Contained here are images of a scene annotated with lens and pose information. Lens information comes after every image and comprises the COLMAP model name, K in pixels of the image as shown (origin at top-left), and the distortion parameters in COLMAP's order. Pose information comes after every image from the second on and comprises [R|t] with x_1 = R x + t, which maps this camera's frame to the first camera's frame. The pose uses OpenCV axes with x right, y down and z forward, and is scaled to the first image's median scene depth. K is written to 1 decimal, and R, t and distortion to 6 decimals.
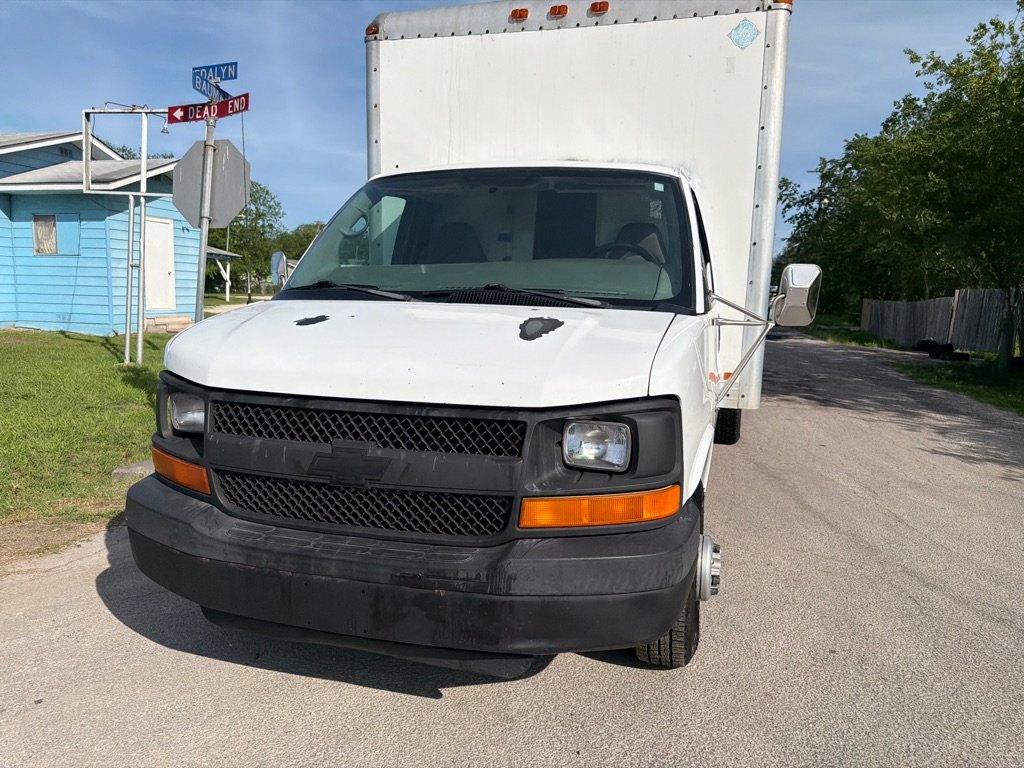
lens RADIAL K [[732.7, 0, 507.6], [0, 732.7, 392.1], [0, 0, 1]] dist [0.006403, -0.007524]
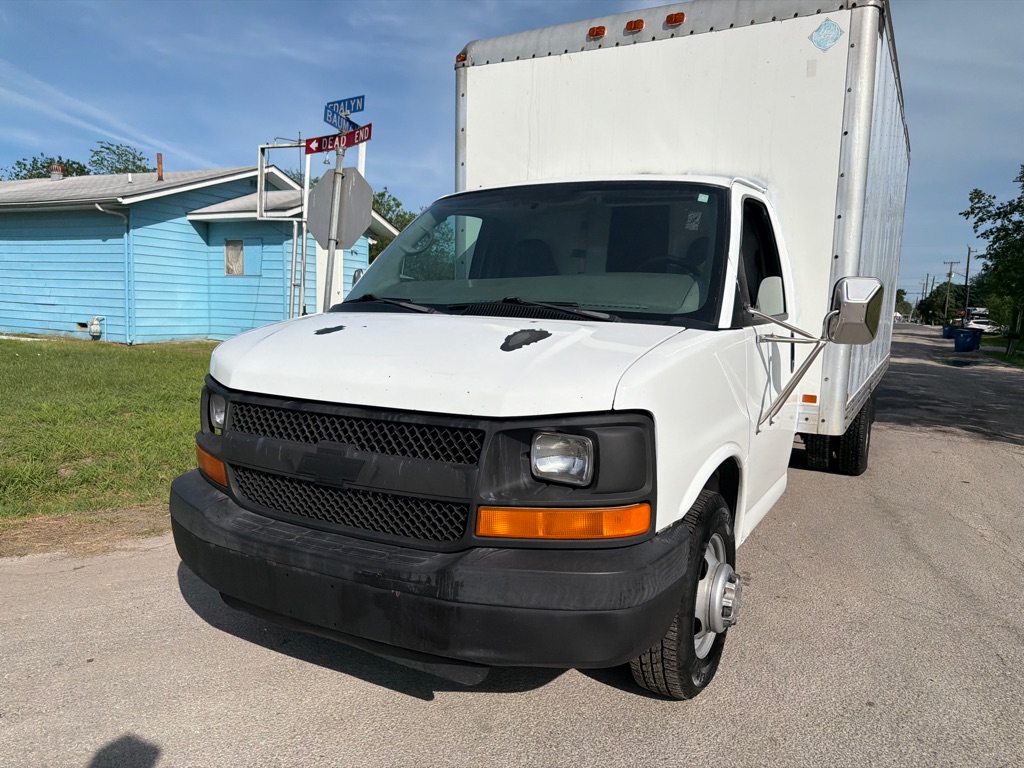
lens RADIAL K [[731.5, 0, 513.9], [0, 731.5, 394.7], [0, 0, 1]] dist [0.001372, -0.002420]
pose [[0.976321, 0.031136, -0.214076, 0.138410], [-0.036048, 0.999168, -0.019081, 0.004304], [0.213304, 0.026346, 0.976631, 0.011329]]
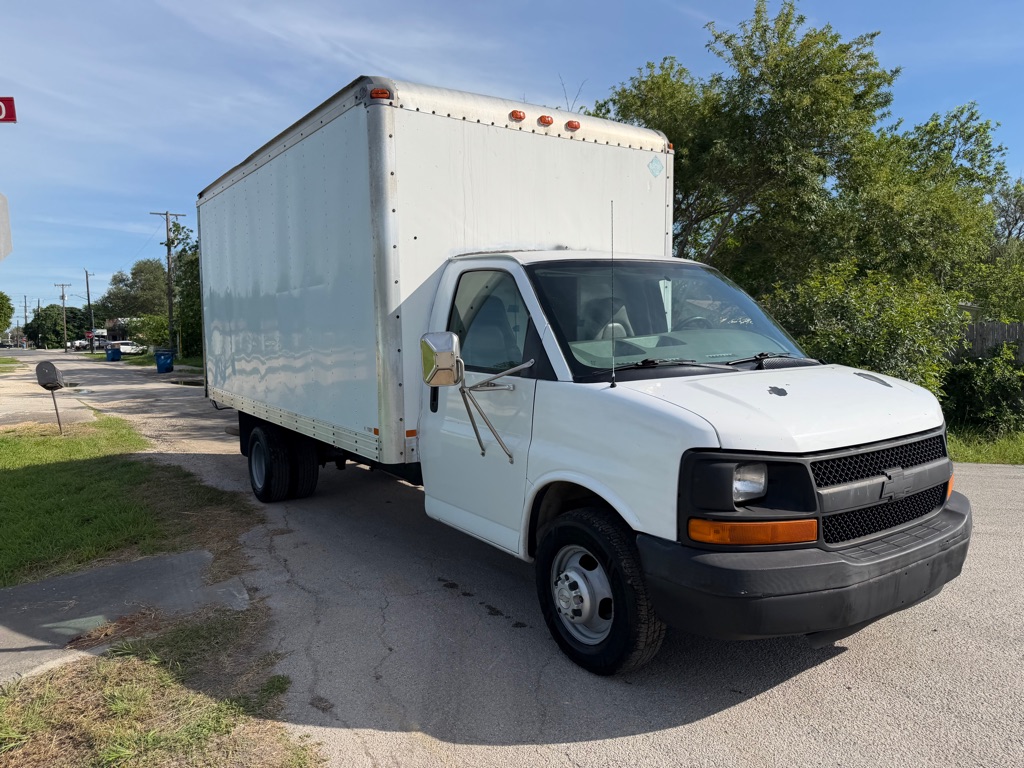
lens RADIAL K [[743.1, 0, 513.6], [0, 743.1, 389.3], [0, 0, 1]] dist [0.015154, -0.022489]
pose [[0.623796, -0.098787, 0.775319, -0.944524], [0.143796, 0.989553, 0.010389, -0.110643], [-0.768245, 0.105007, 0.631484, 0.329365]]
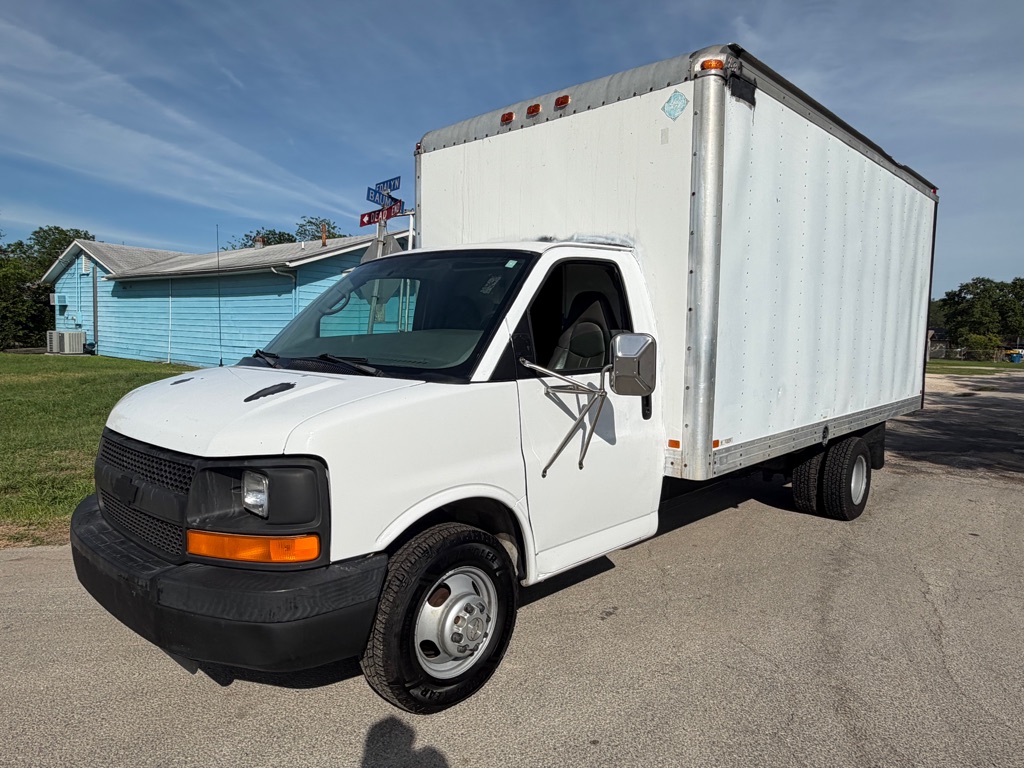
lens RADIAL K [[664.4, 0, 495.6], [0, 664.4, 384.7], [0, 0, 1]] dist [0.002133, 0.000024]
pose [[0.889619, 0.025016, -0.456018, 0.497957], [-0.060520, 0.996150, -0.063419, -0.030166], [0.452676, 0.084017, 0.887708, 0.102083]]
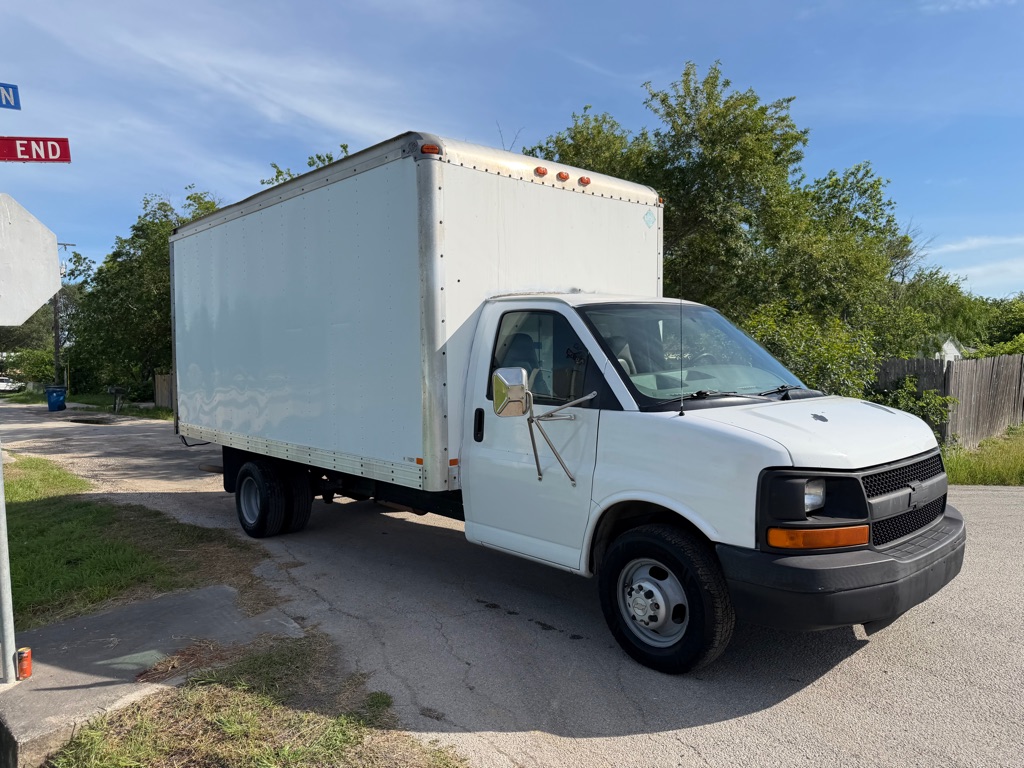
lens RADIAL K [[744.6, 0, 508.6], [0, 744.6, 389.1], [0, 0, 1]] dist [0.020043, -0.029303]
pose [[0.515630, -0.065192, 0.854328, -1.144911], [0.152512, 0.988161, -0.016644, -0.138569], [-0.843128, 0.138878, 0.519468, 0.450370]]
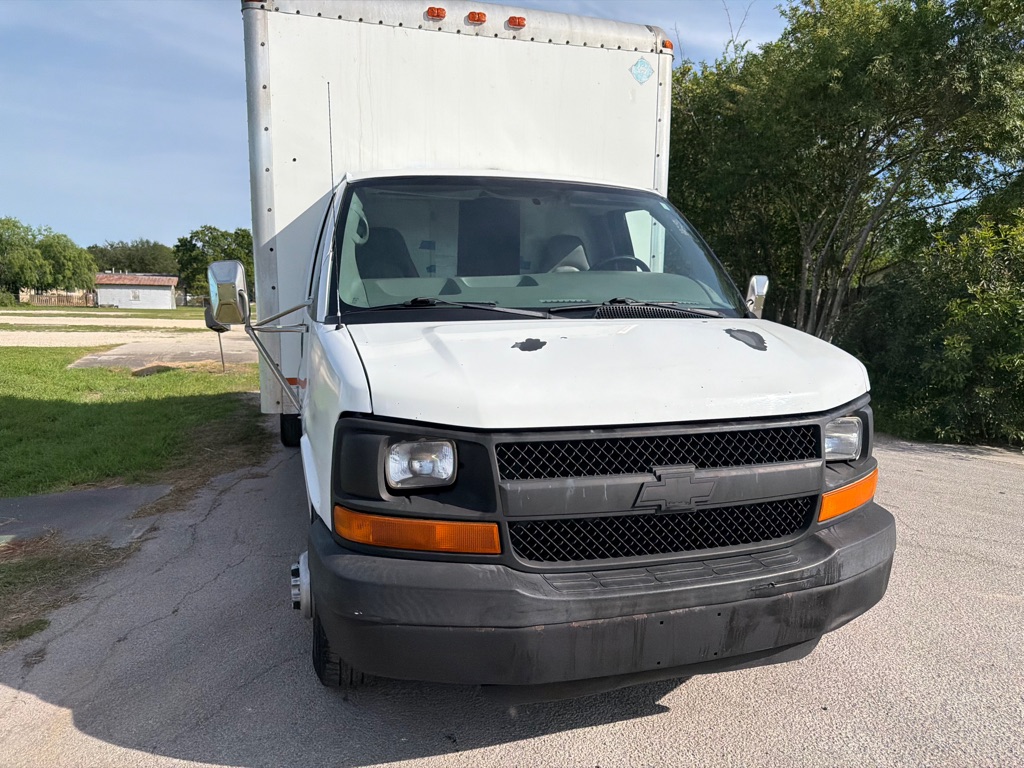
lens RADIAL K [[742.3, 0, 508.2], [0, 742.3, 392.3], [0, 0, 1]] dist [0.004572, -0.009176]
pose [[0.837887, -0.089440, 0.538466, -0.481672], [0.090035, 0.995618, 0.025272, -0.039488], [-0.538367, 0.027306, 0.842268, 0.150249]]
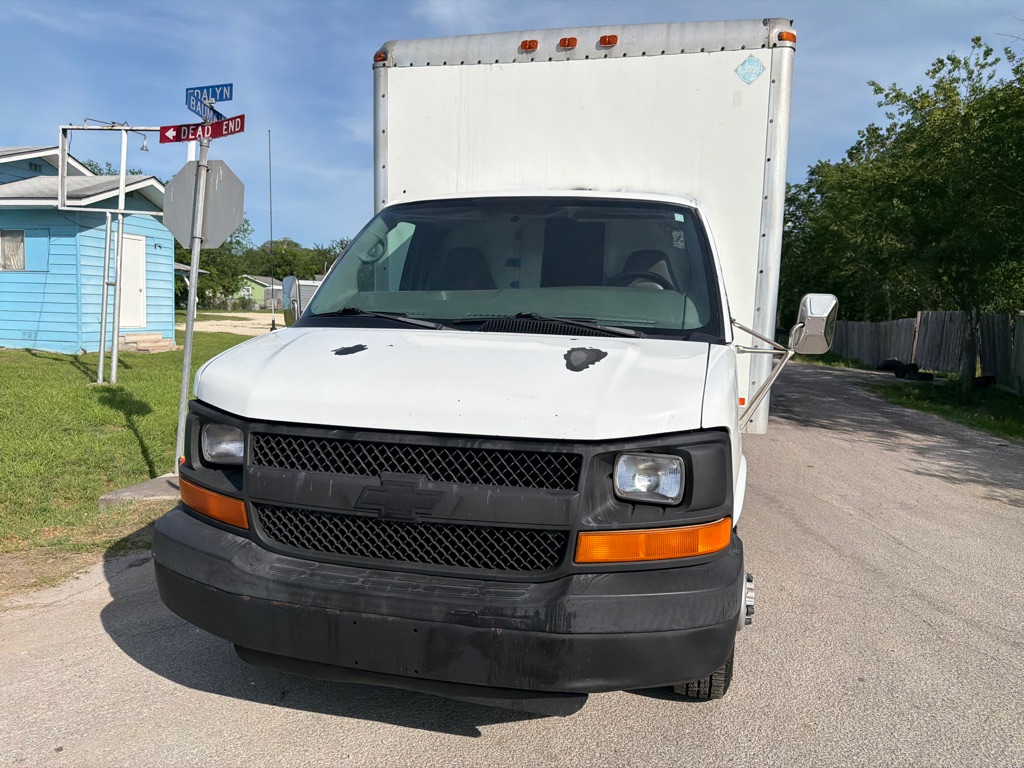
lens RADIAL K [[732.6, 0, 507.3], [0, 732.6, 380.7], [0, 0, 1]] dist [0.009428, -0.012267]
pose [[0.998991, 0.001434, 0.044893, -0.060383], [0.000324, 0.999234, -0.039142, -0.010715], [-0.044915, 0.039117, 0.998225, 0.003526]]
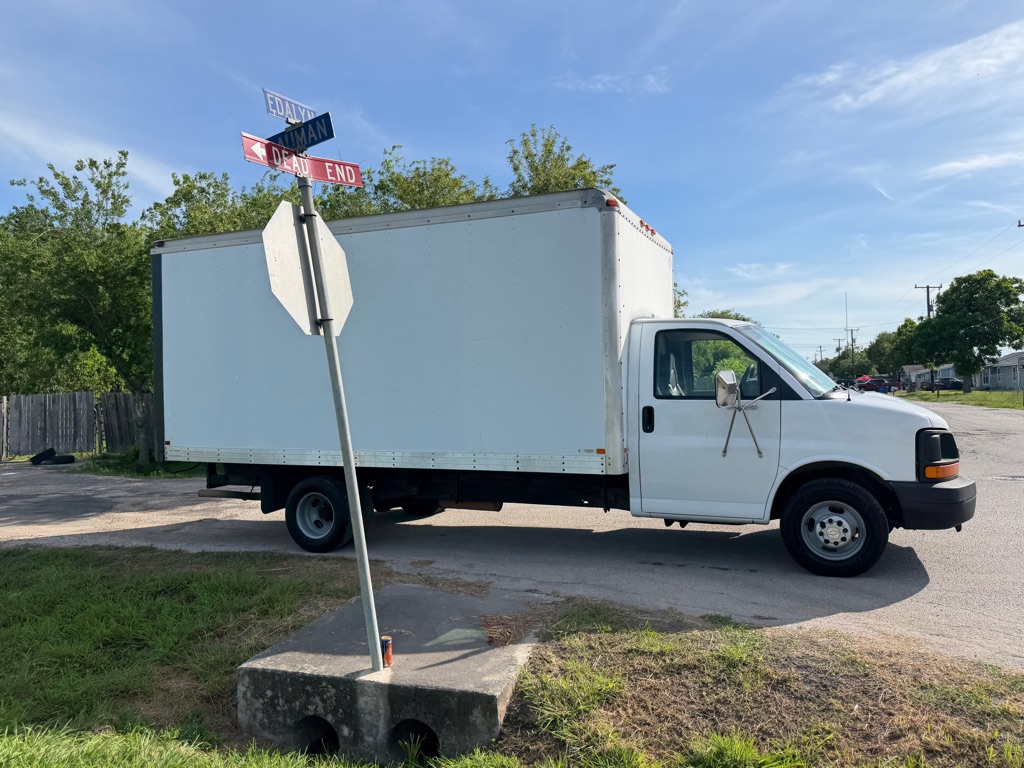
lens RADIAL K [[747.5, 0, 513.2], [0, 747.5, 372.5], [0, 0, 1]] dist [0.051449, -0.078091]
pose [[0.096749, -0.014362, 0.995205, -1.682586], [0.177829, 0.984057, -0.003087, -0.243805], [-0.979294, 0.177275, 0.097760, 1.201799]]
